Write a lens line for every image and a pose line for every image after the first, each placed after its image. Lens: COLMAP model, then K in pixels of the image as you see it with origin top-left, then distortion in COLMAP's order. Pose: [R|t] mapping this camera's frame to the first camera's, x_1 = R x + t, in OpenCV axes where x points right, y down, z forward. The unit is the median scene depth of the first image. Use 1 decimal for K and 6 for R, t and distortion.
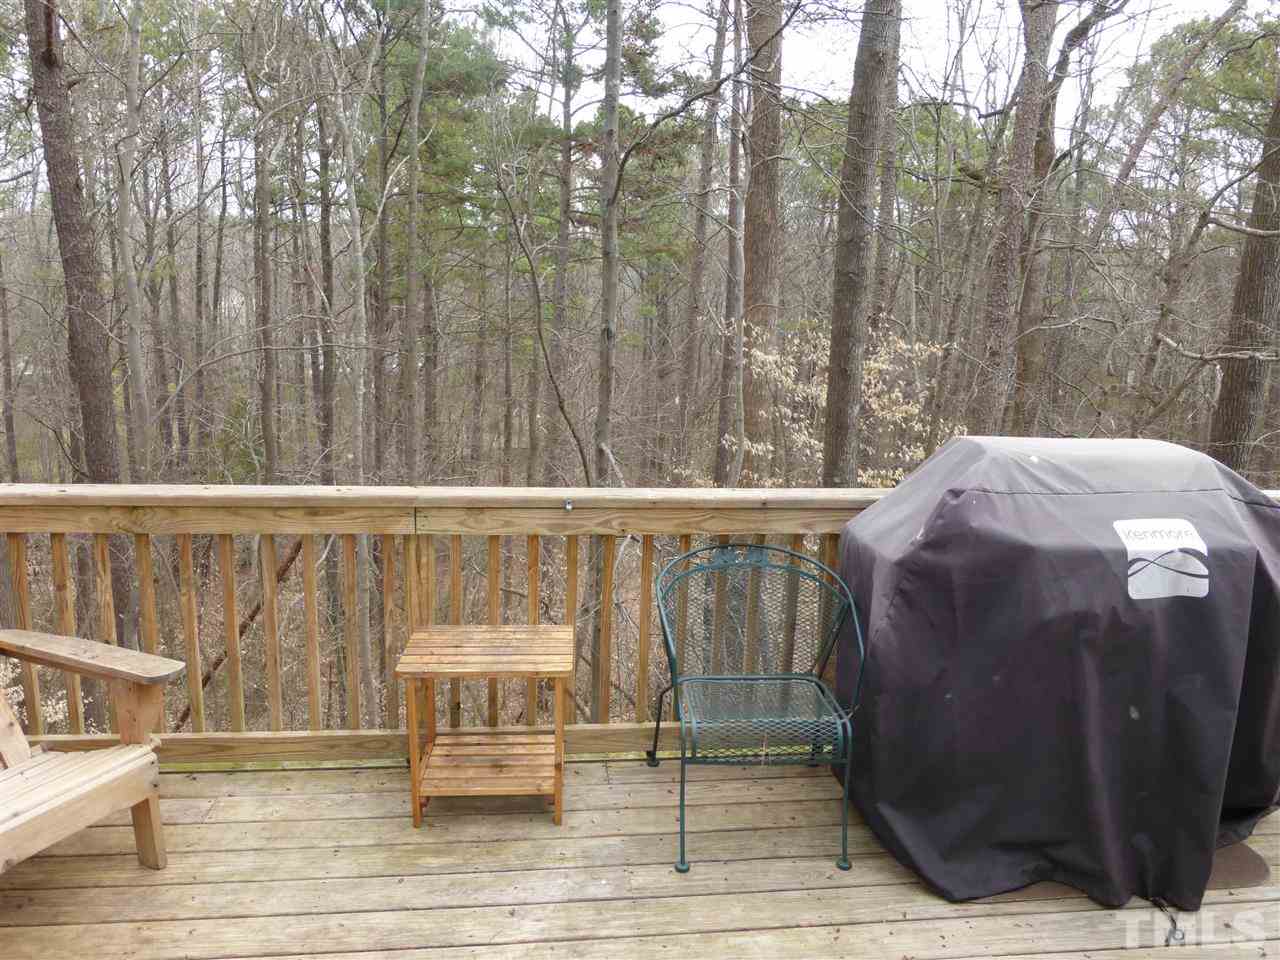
lens RADIAL K [[924.4, 0, 640.0], [0, 924.4, 480.0], [0, 0, 1]] dist [-0.029782, -0.003542]
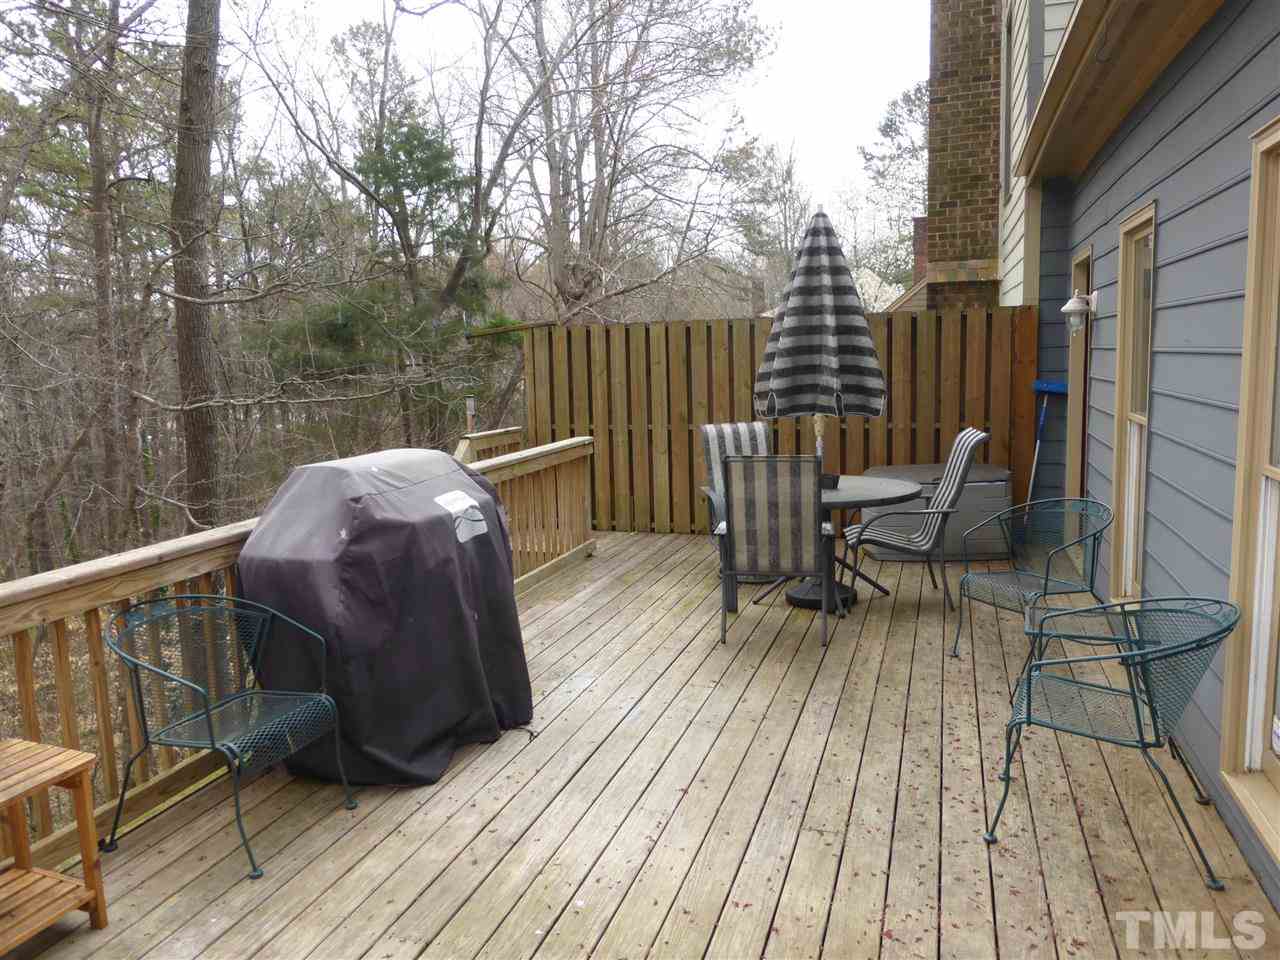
lens RADIAL K [[924.4, 0, 640.0], [0, 924.4, 480.0], [0, 0, 1]] dist [-0.029782, -0.003542]
pose [[0.409564, -0.161923, 0.897796, -0.678910], [0.220780, 0.972461, 0.074672, -0.022492], [-0.885163, 0.167632, 0.434035, 0.030127]]
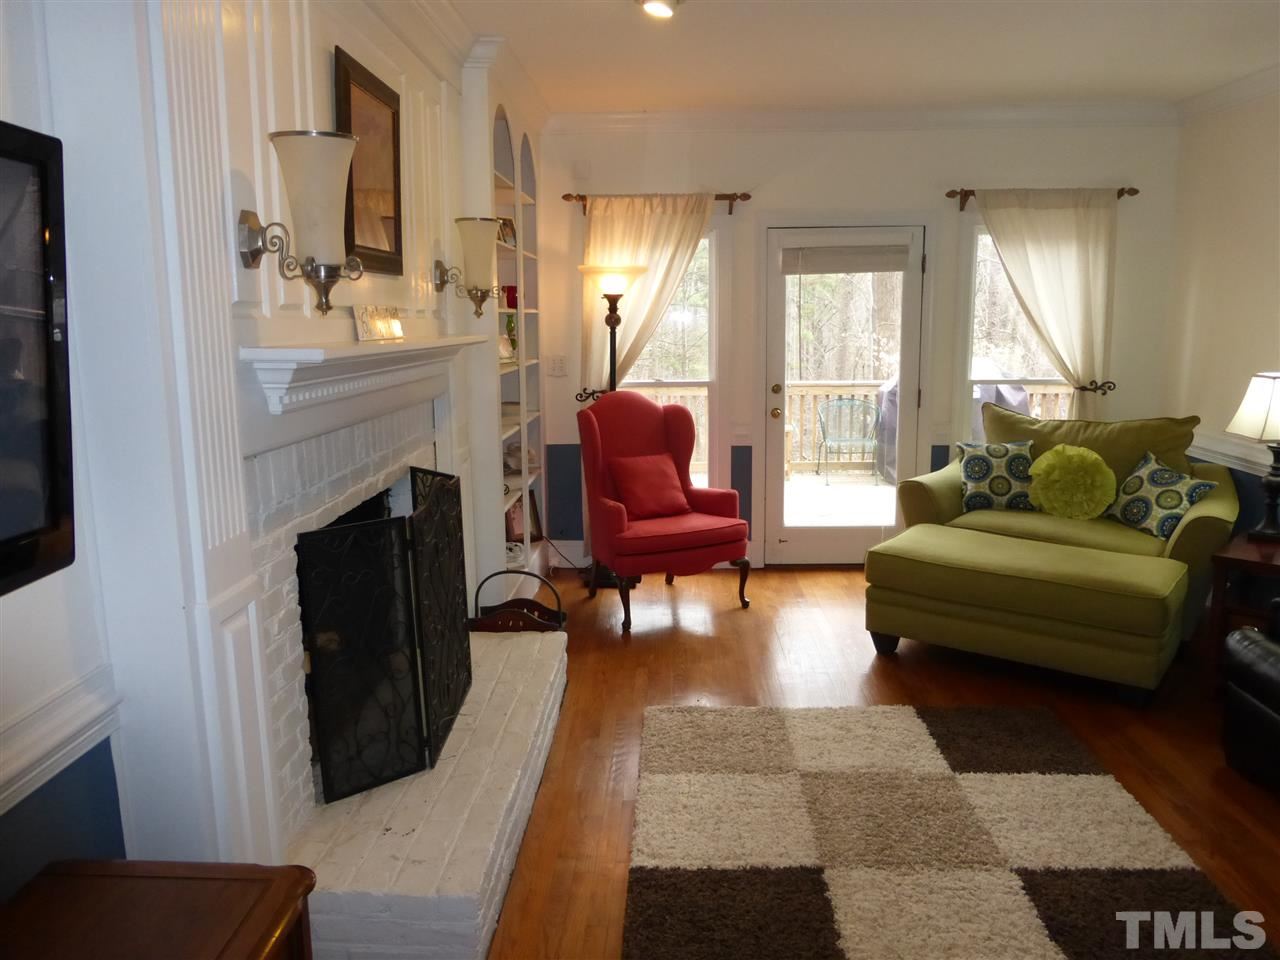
lens RADIAL K [[924.4, 0, 640.0], [0, 924.4, 480.0], [0, 0, 1]] dist [-0.029782, -0.003542]
pose [[0.986004, -0.008466, -0.166505, -0.065974], [0.003274, 0.999500, -0.031435, 0.503261], [0.166688, 0.030450, 0.985539, -2.451313]]
